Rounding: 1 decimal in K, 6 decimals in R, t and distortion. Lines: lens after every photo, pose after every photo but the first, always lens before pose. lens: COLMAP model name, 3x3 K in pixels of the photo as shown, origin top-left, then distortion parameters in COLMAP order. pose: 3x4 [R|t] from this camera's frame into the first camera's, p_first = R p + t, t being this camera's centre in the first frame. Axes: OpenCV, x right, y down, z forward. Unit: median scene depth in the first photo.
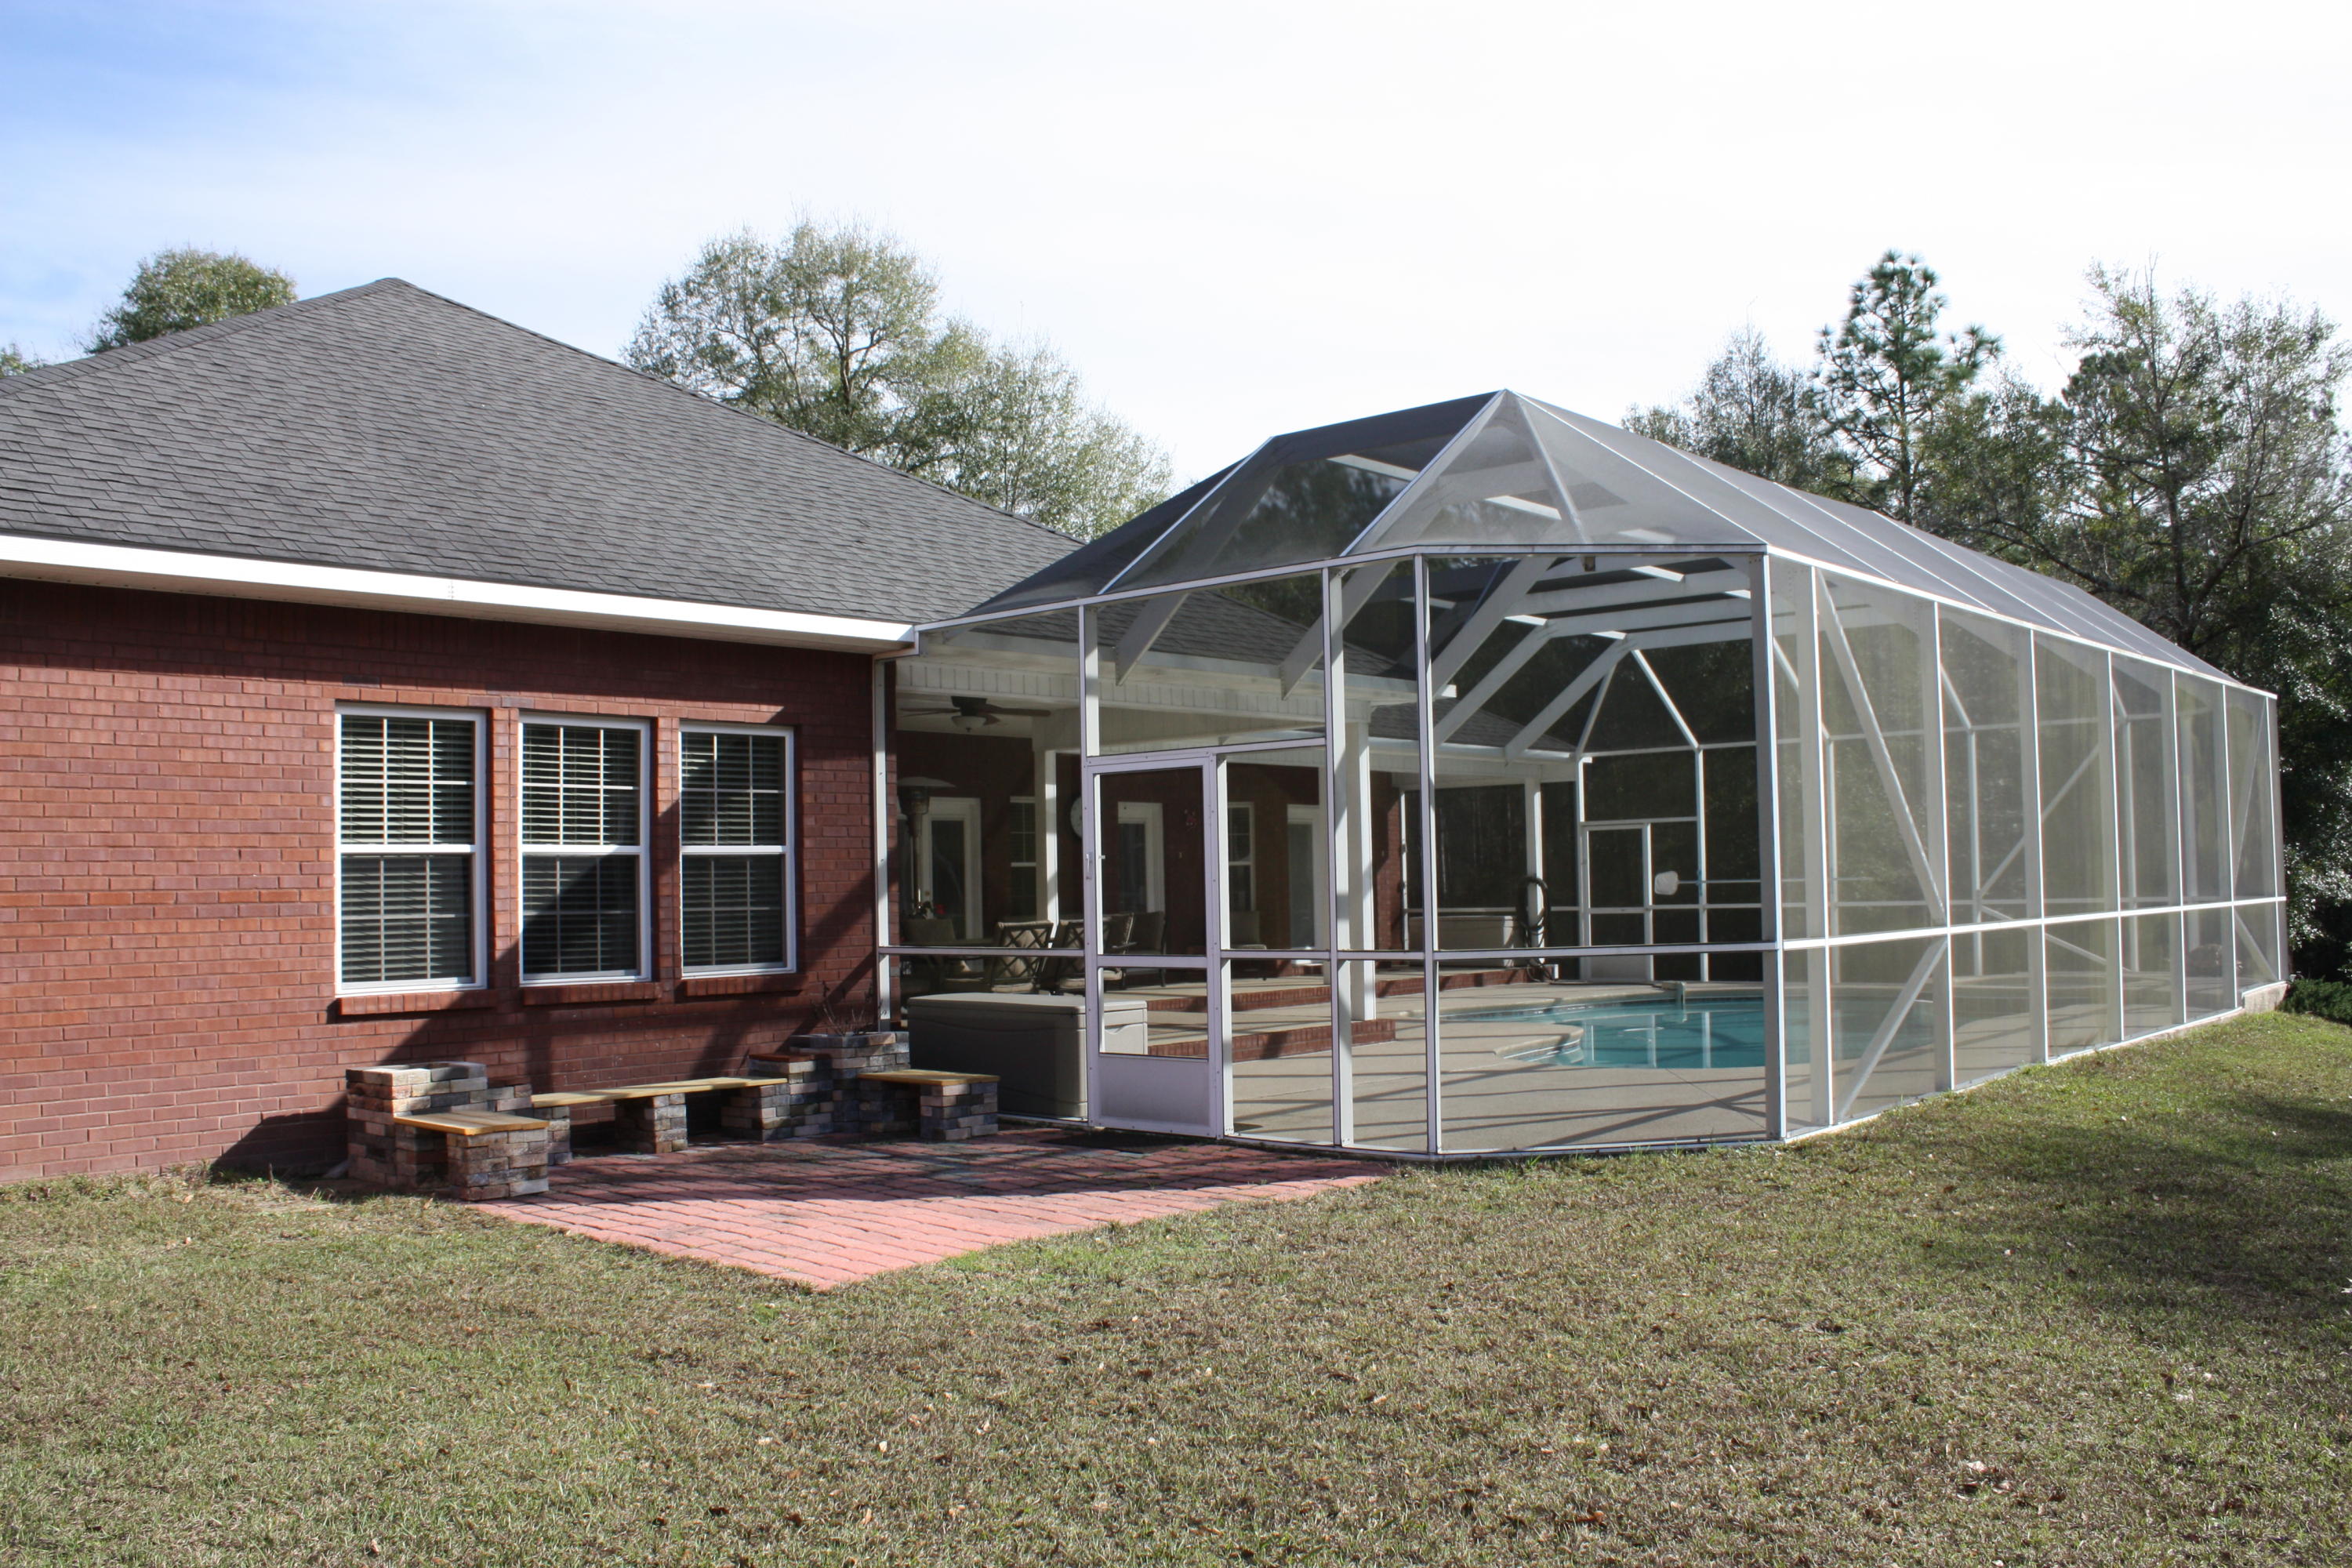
lens RADIAL K [[1970.5, 0, 1176.0], [0, 1970.5, 784.0], [0, 0, 1]] dist [-0.161200, 0.153186]
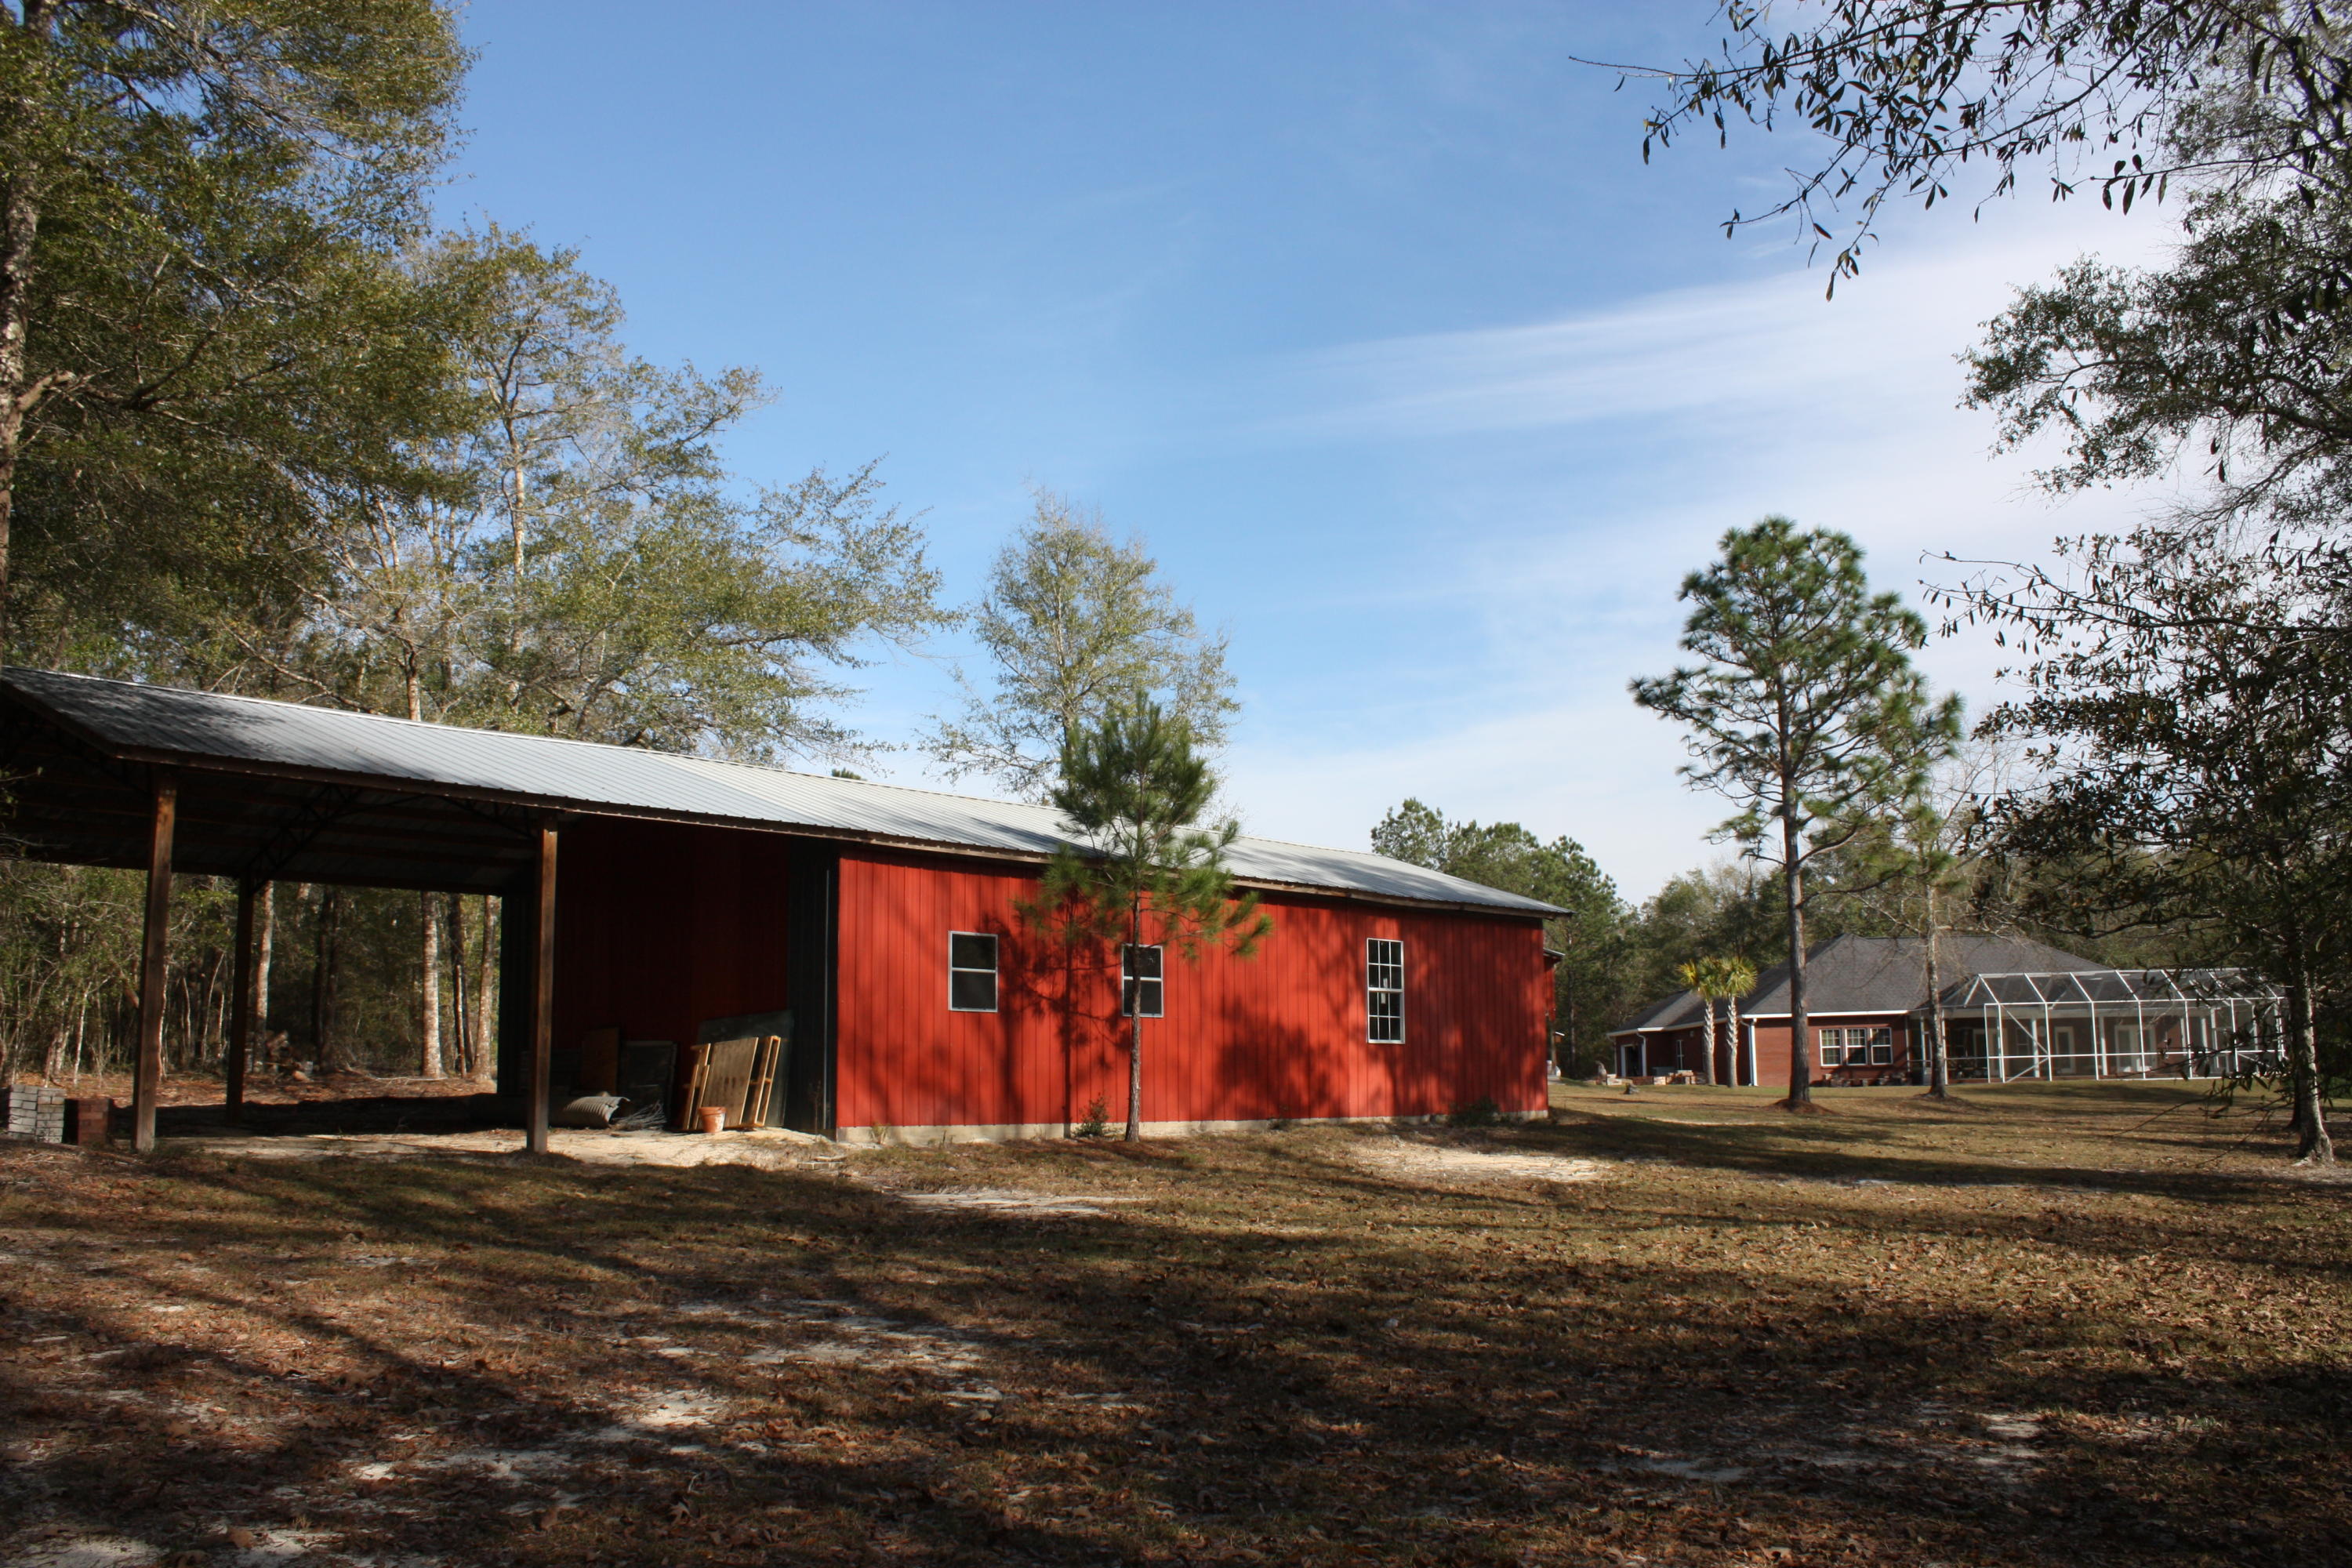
lens RADIAL K [[1970.5, 0, 1176.0], [0, 1970.5, 784.0], [0, 0, 1]] dist [-0.161200, 0.153186]
pose [[0.655804, -0.105369, -0.747542, 3.396250], [0.037422, 0.993532, -0.107213, -0.252249], [0.754003, 0.042336, 0.655505, -5.474867]]
